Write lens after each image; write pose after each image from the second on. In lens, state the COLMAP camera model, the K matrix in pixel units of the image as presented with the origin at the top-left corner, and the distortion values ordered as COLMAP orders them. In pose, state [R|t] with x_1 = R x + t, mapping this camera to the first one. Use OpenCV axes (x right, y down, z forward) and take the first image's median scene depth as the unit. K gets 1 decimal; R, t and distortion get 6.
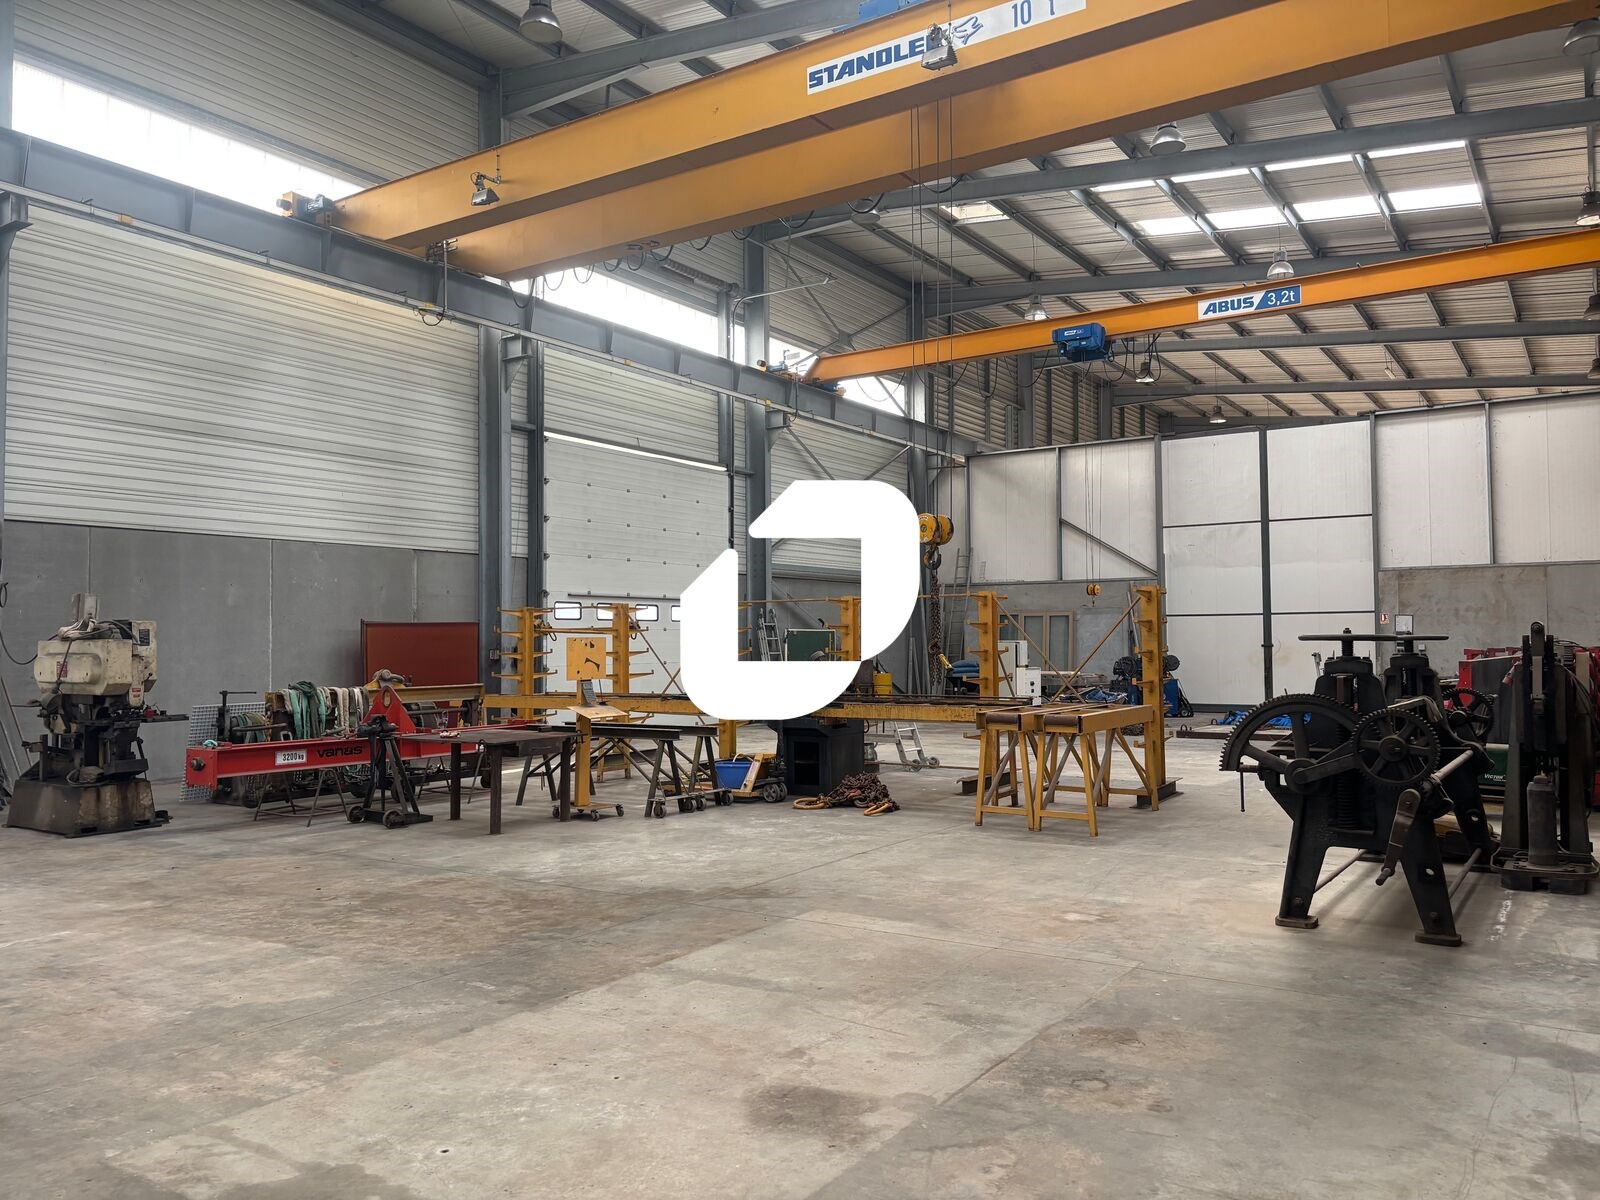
lens RADIAL K [[1232.2, 0, 800.0], [0, 1232.2, 600.0], [0, 0, 1]] dist [0.005640, -0.031908]
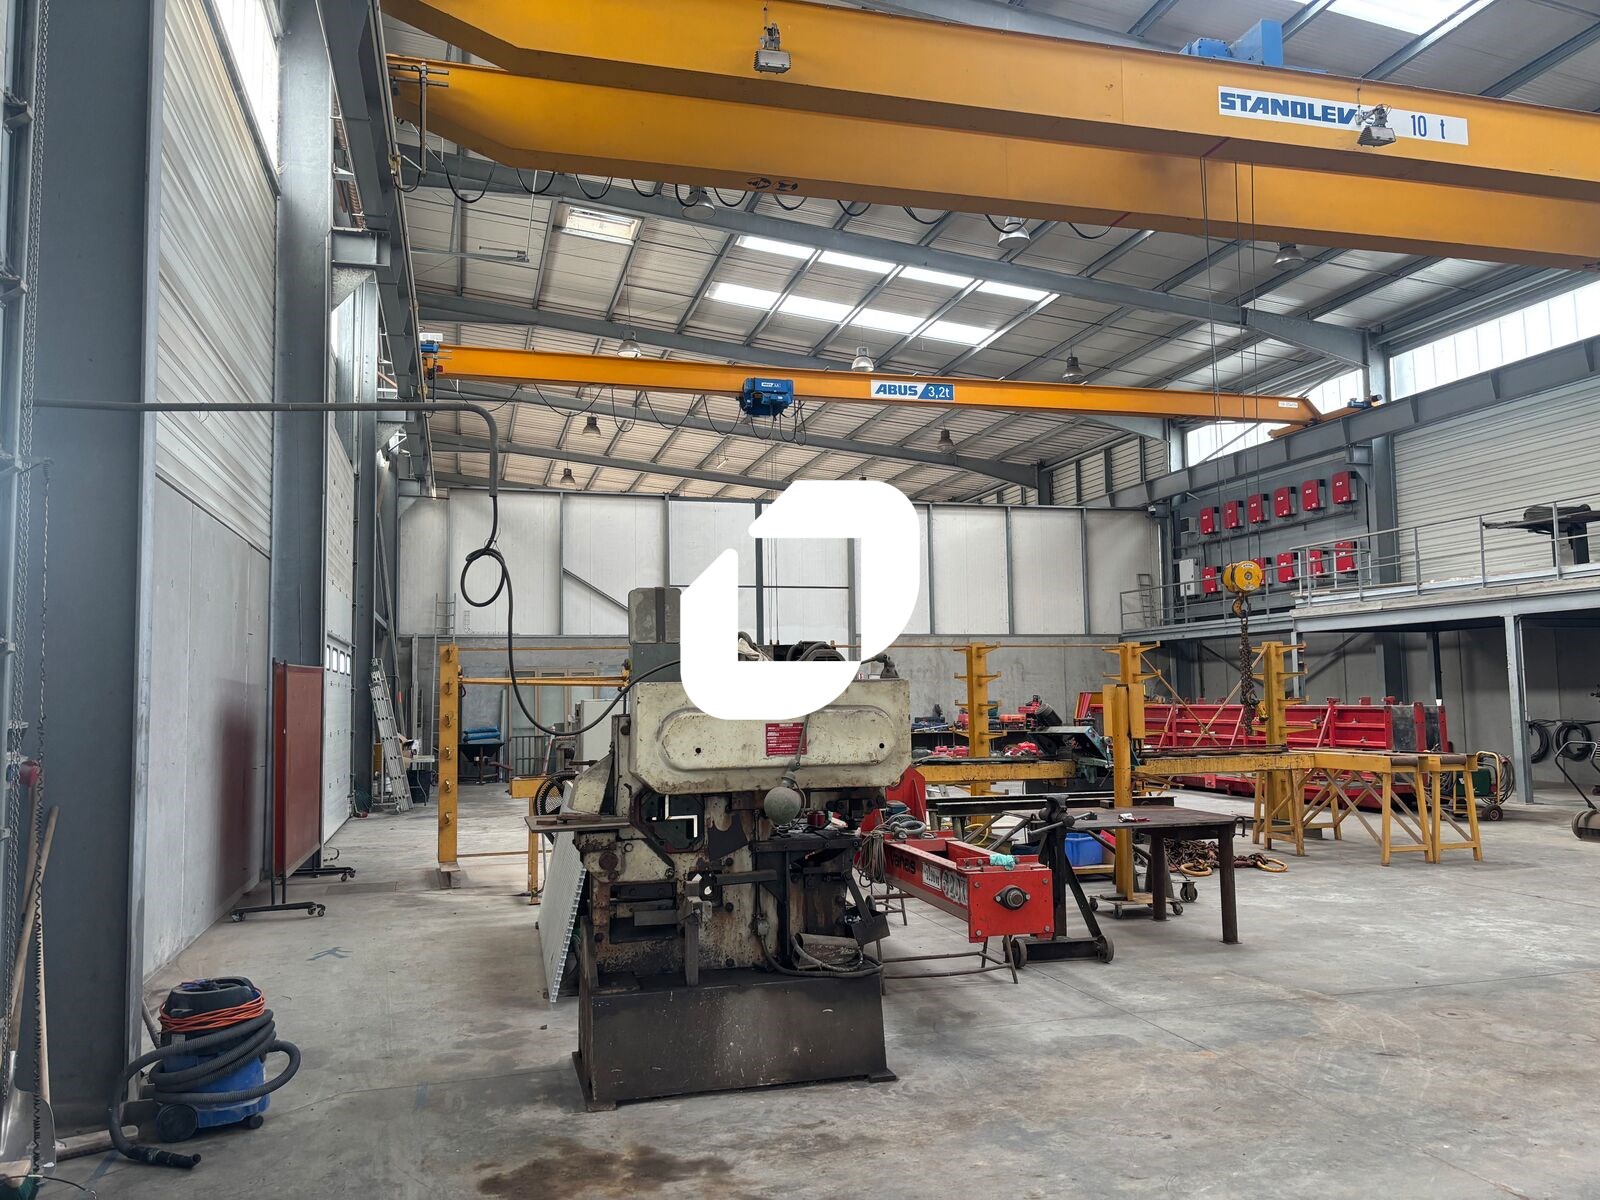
lens RADIAL K [[1219.3, 0, 800.0], [0, 1219.3, 600.0], [0, 0, 1]] dist [0.065185, -0.086279]
pose [[0.653551, 0.061454, 0.754384, -0.815533], [-0.020891, 0.997783, -0.063183, 0.027146], [-0.756594, 0.025533, 0.653386, 0.576224]]
